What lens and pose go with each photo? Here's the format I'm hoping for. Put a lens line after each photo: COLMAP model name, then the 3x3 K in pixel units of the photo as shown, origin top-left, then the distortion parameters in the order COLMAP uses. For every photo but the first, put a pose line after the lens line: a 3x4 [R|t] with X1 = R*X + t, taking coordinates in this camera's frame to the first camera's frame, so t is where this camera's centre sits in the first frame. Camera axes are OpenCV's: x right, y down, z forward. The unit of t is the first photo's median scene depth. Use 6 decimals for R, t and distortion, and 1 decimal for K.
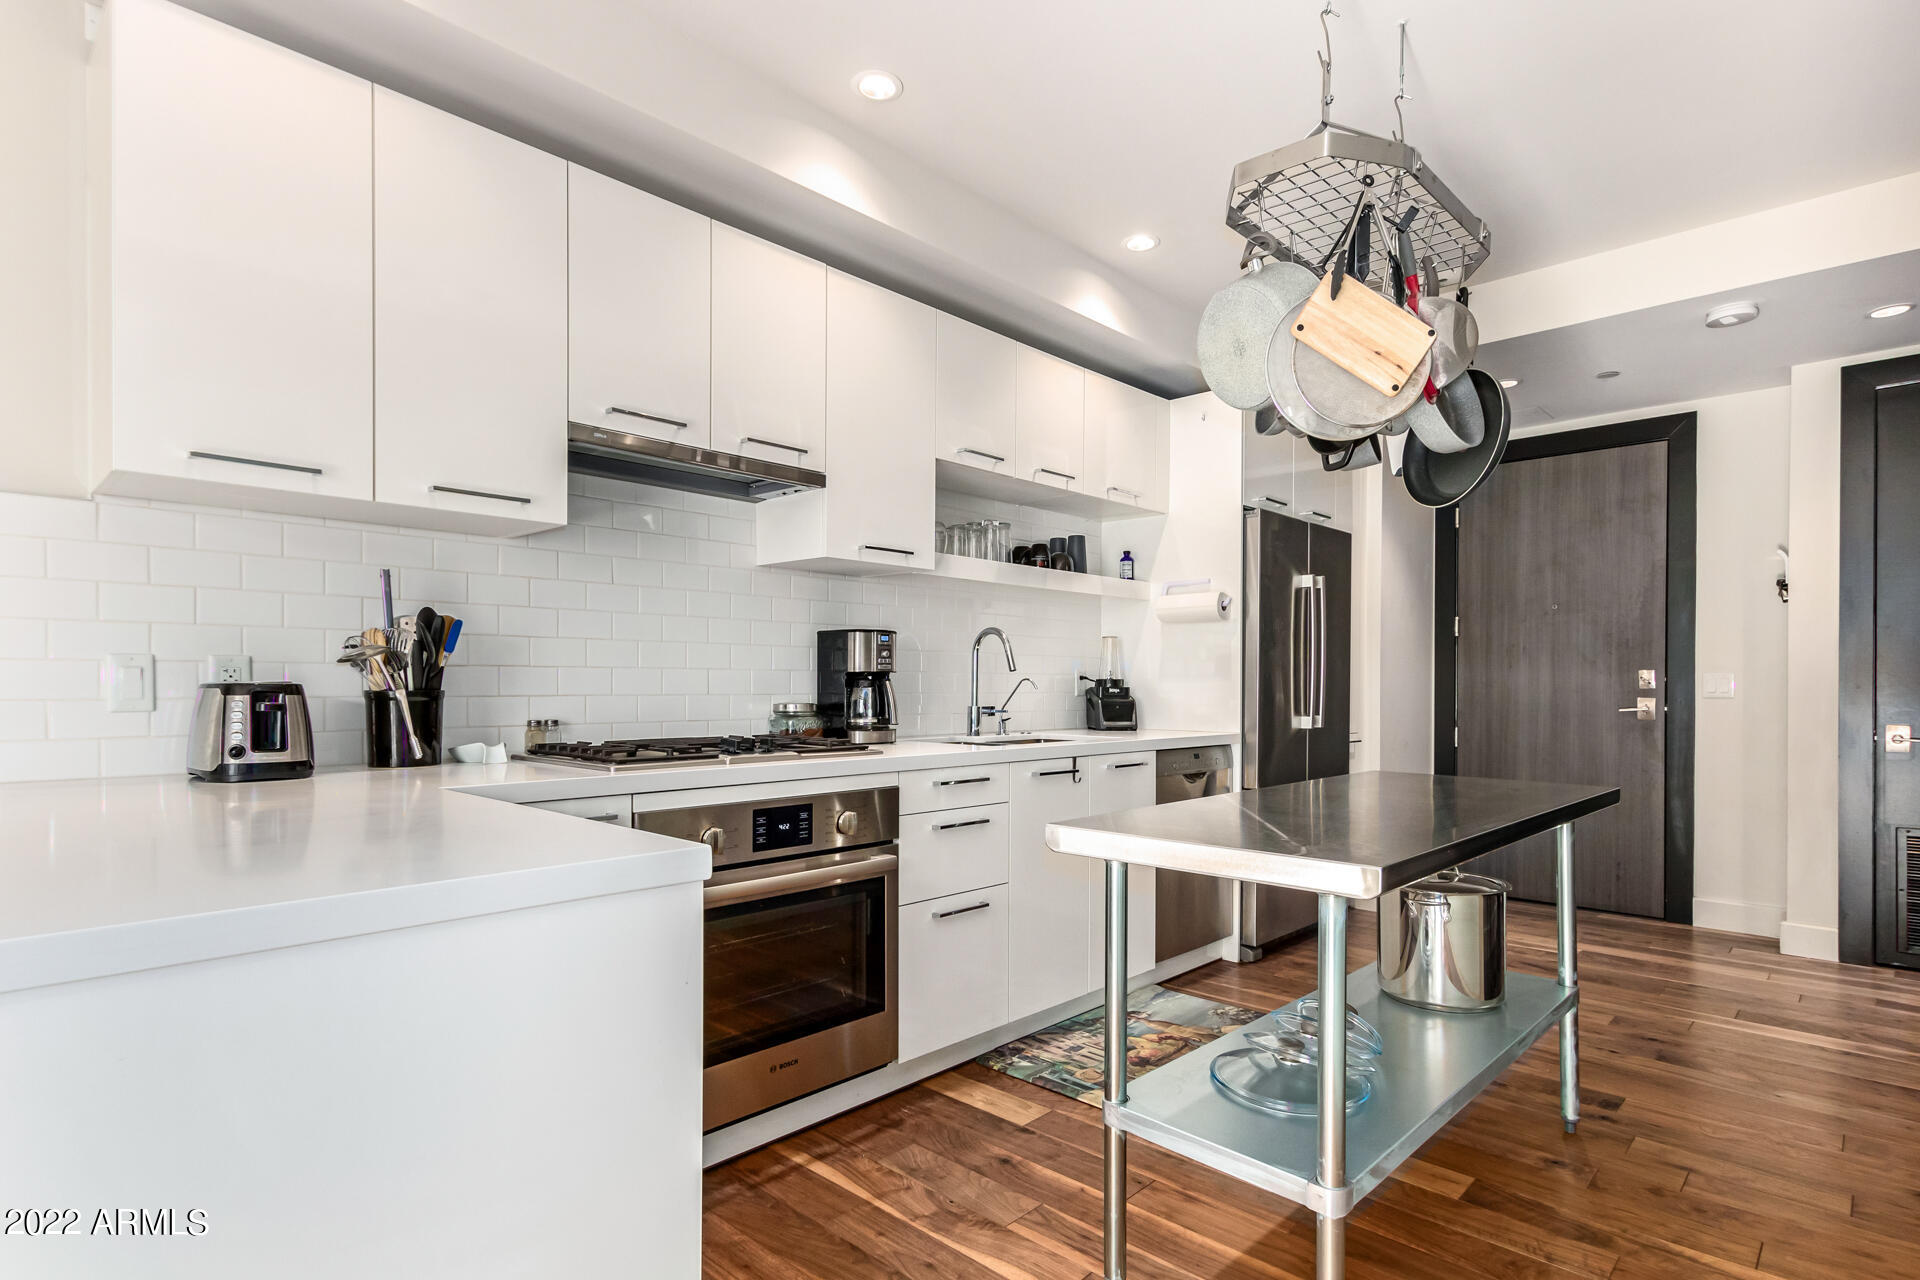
lens RADIAL K [[993.3, 0, 984.0], [0, 993.3, 681.3], [0, 0, 1]] dist [0.025875, -0.002863]
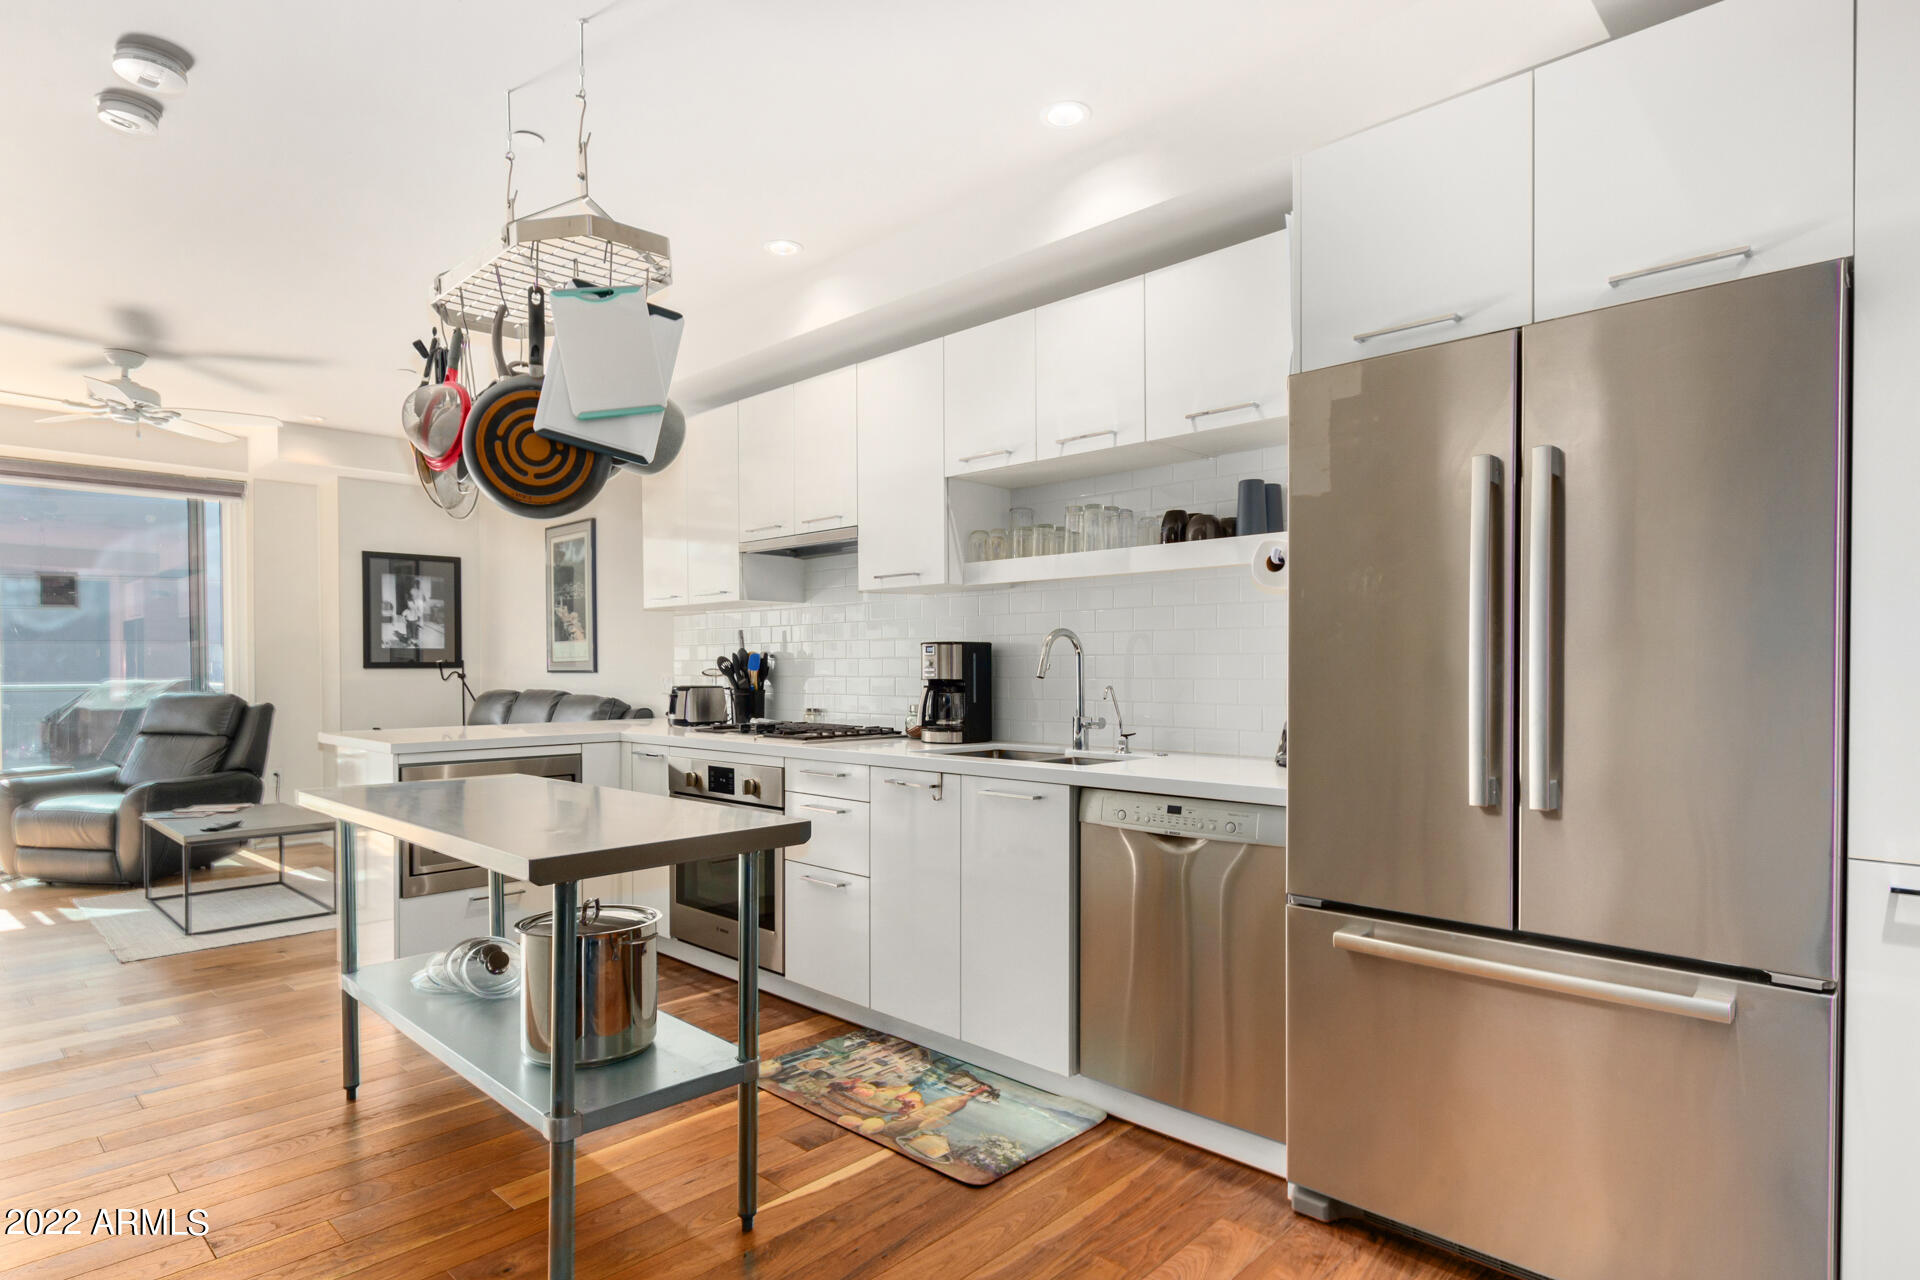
lens RADIAL K [[1049.1, 0, 959.2], [0, 1049.1, 675.4], [0, 0, 1]] dist [-0.002890, 0.005934]
pose [[-0.030808, 0.000868, -0.999525, 1.087000], [0.002312, 0.999997, 0.000797, -0.014687], [0.999523, -0.002286, -0.030810, 1.071477]]
